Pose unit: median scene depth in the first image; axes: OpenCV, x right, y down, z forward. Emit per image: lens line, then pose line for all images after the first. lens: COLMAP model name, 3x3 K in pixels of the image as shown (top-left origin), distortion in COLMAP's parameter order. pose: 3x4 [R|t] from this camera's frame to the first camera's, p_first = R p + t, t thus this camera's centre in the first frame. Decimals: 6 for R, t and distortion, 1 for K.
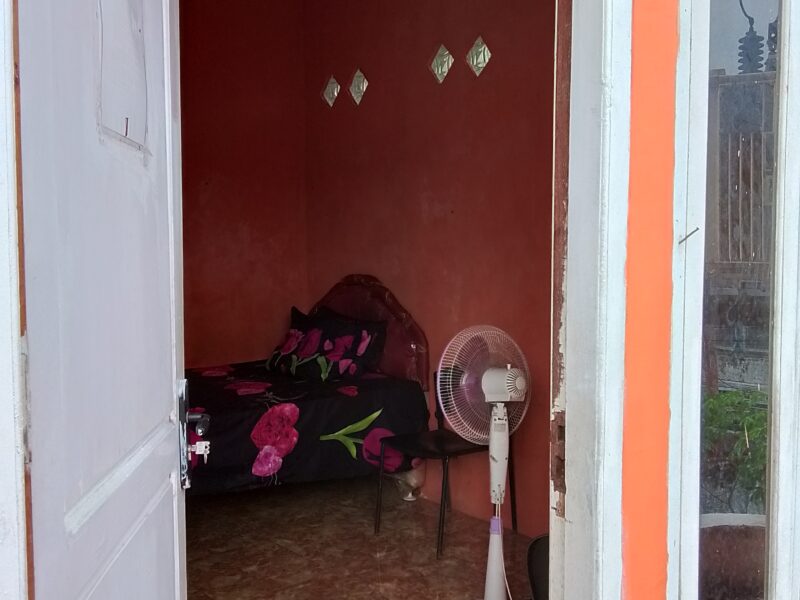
lens RADIAL K [[853.0, 0, 400.0], [0, 853.0, 300.0], [0, 0, 1]] dist [0.100007, -0.199409]
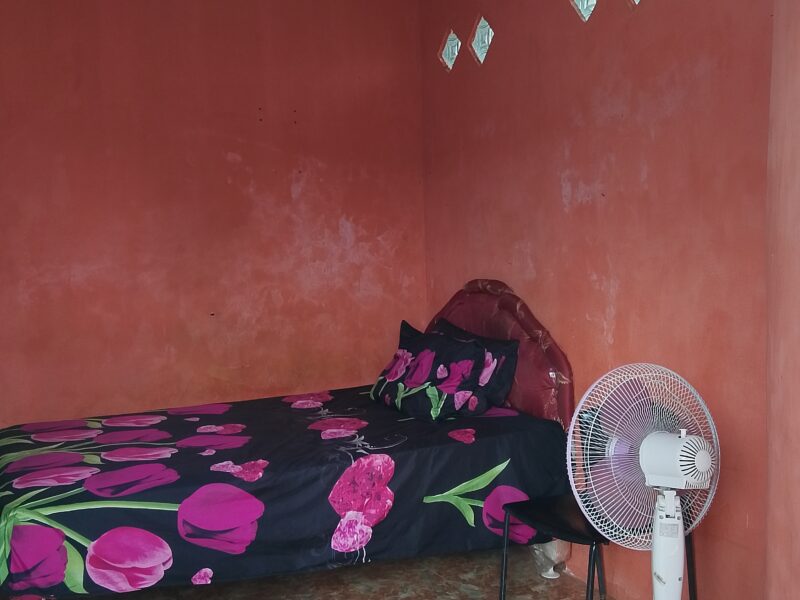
lens RADIAL K [[853.0, 0, 400.0], [0, 853.0, 300.0], [0, 0, 1]] dist [0.100007, -0.199409]
pose [[0.980221, -0.008609, -0.197717, 0.034134], [0.010133, 0.999926, 0.006700, -0.018748], [0.197645, -0.008571, 0.980236, 0.233638]]
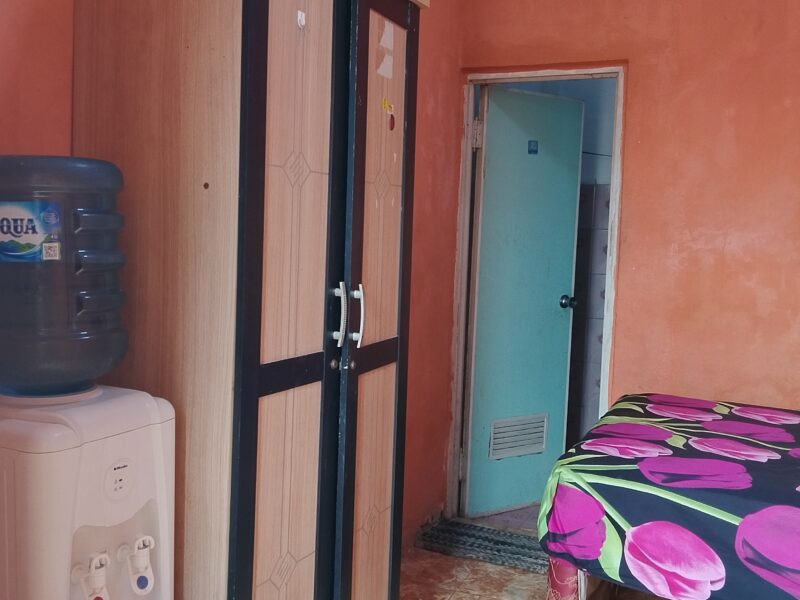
lens RADIAL K [[853.0, 0, 400.0], [0, 853.0, 300.0], [0, 0, 1]] dist [0.100007, -0.199409]
pose [[0.470813, 0.091785, -0.877445, 0.106784], [-0.093026, 0.994194, 0.054083, 0.000519], [0.877315, 0.056163, 0.476618, 0.434811]]
